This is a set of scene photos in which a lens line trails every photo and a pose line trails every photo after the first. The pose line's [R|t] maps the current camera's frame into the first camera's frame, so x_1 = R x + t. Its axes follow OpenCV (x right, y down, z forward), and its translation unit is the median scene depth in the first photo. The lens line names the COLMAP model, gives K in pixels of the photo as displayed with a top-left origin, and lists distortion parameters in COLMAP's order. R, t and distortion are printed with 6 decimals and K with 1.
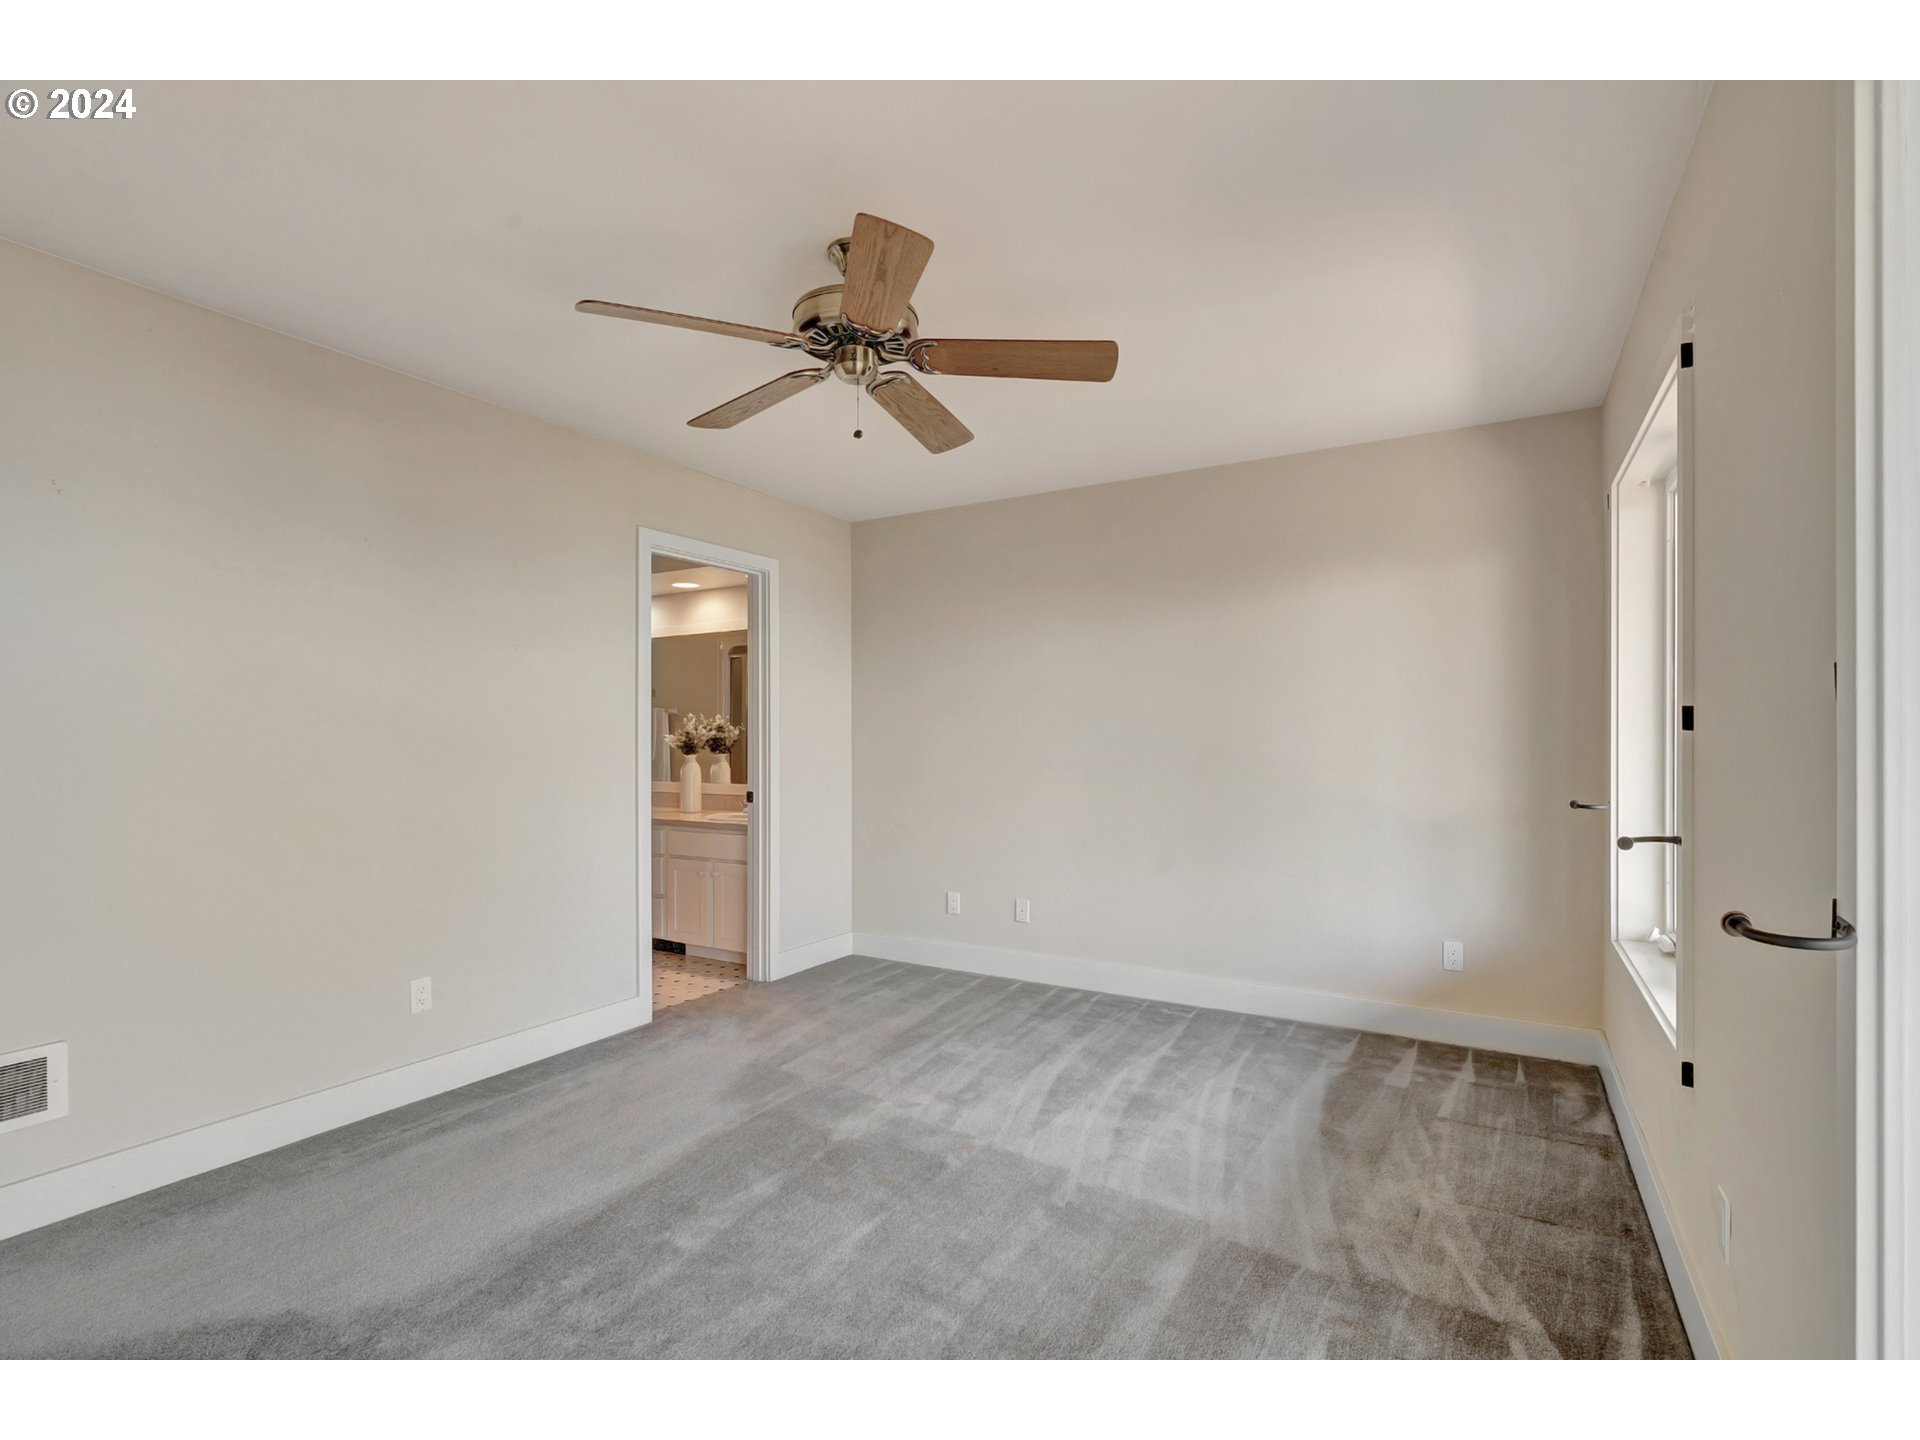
lens RADIAL K [[887.9, 0, 966.3], [0, 887.9, 727.8], [0, 0, 1]] dist [-0.002625, -0.000029]
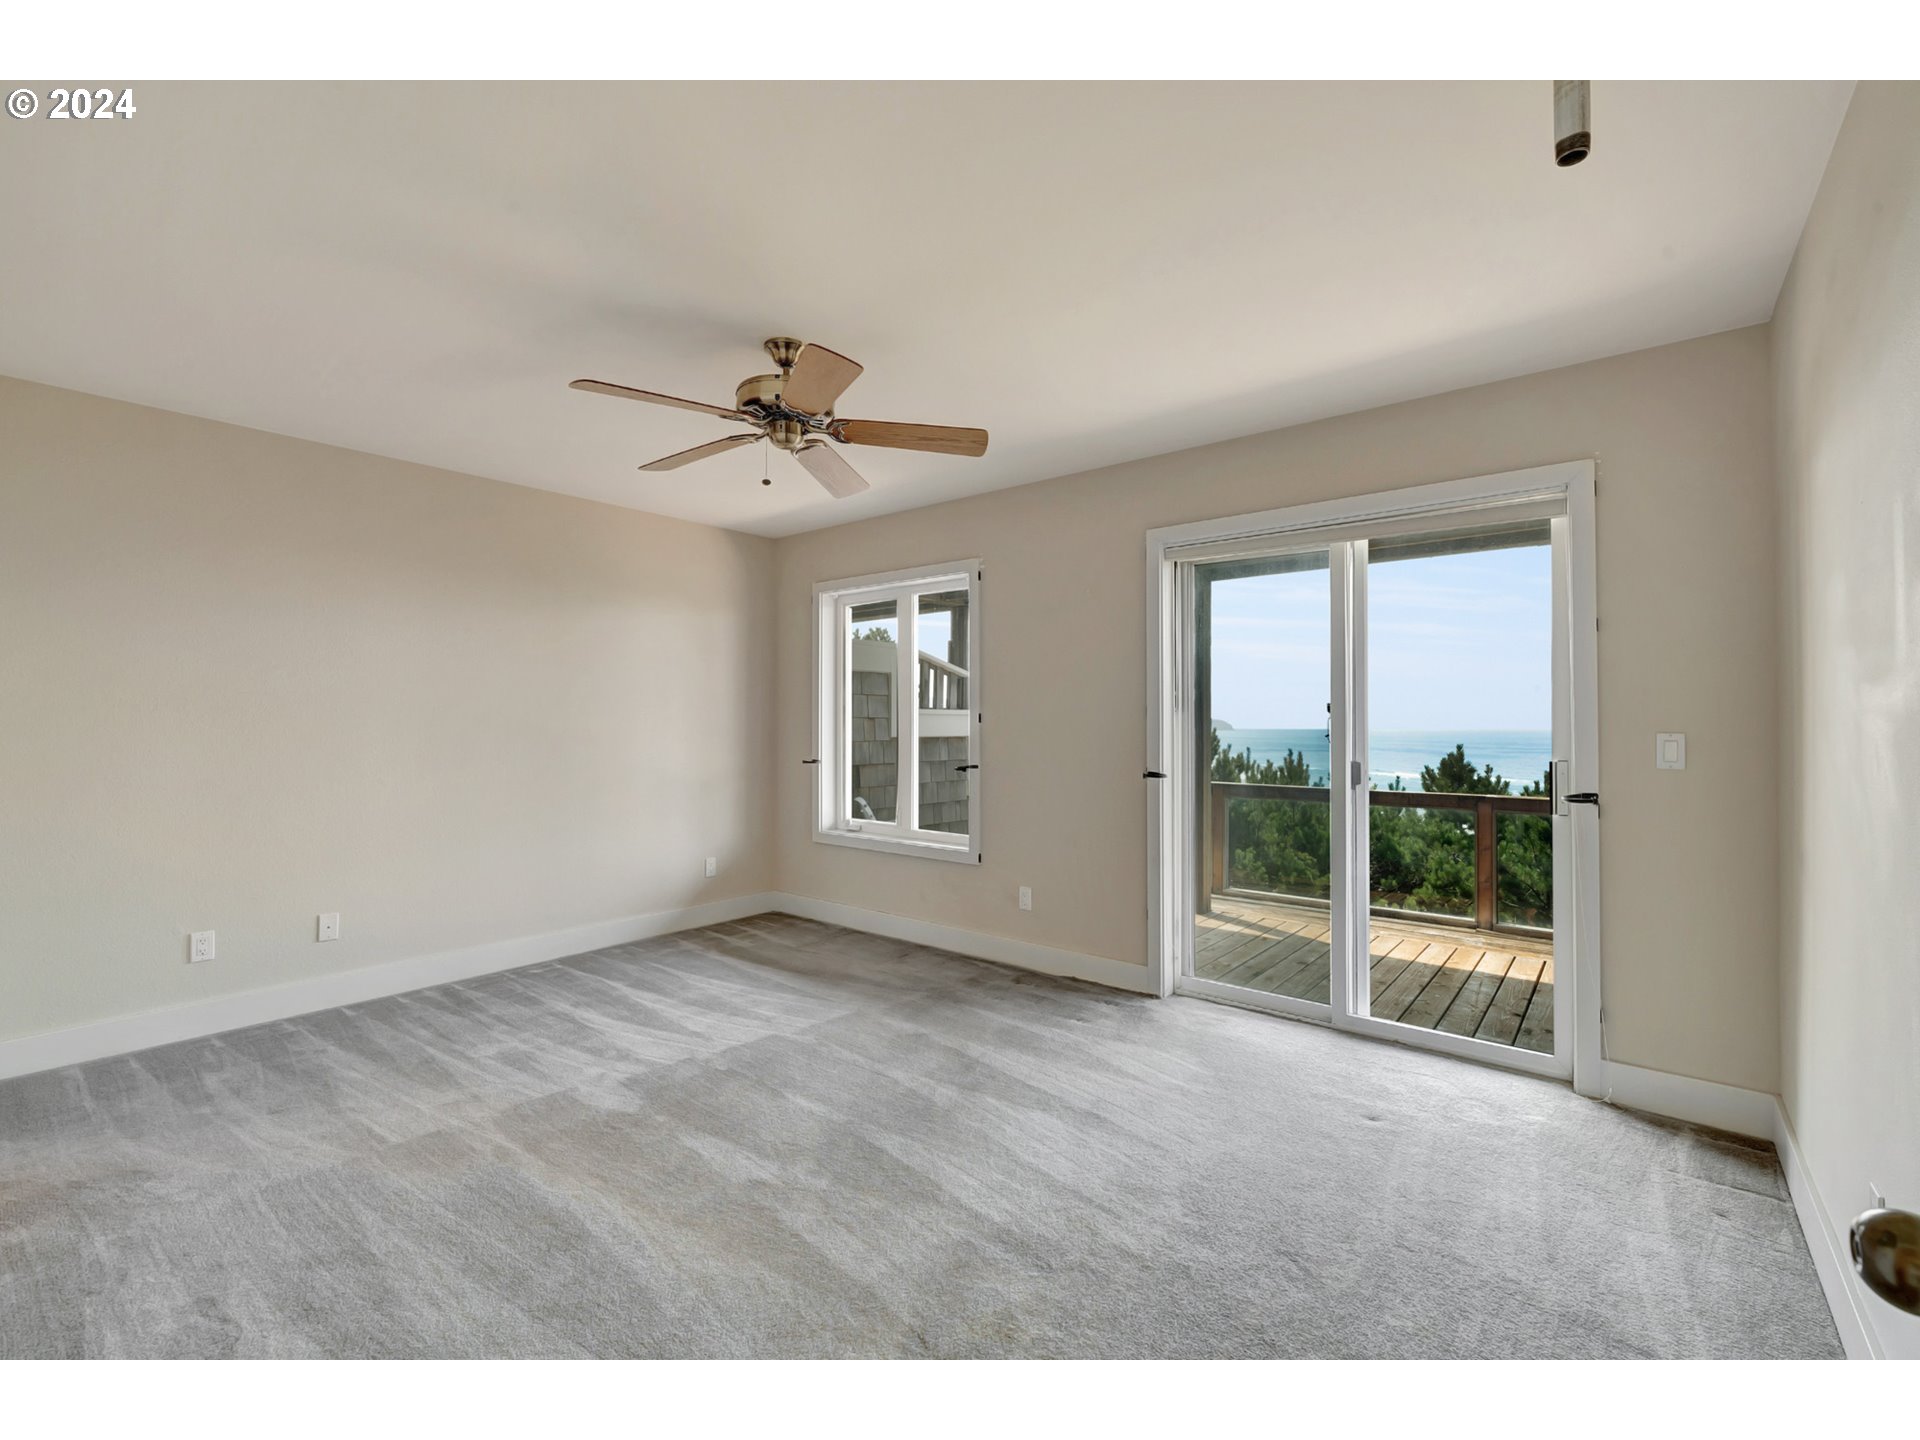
lens RADIAL K [[825.2, 0, 956.3], [0, 825.2, 719.3], [0, 0, 1]] dist [0.002001, 0.000160]
pose [[0.154986, 0.006487, 0.987895, -0.816096], [-0.016859, 0.999850, -0.003921, -0.000201], [-0.987773, -0.016047, 0.155072, 0.372131]]
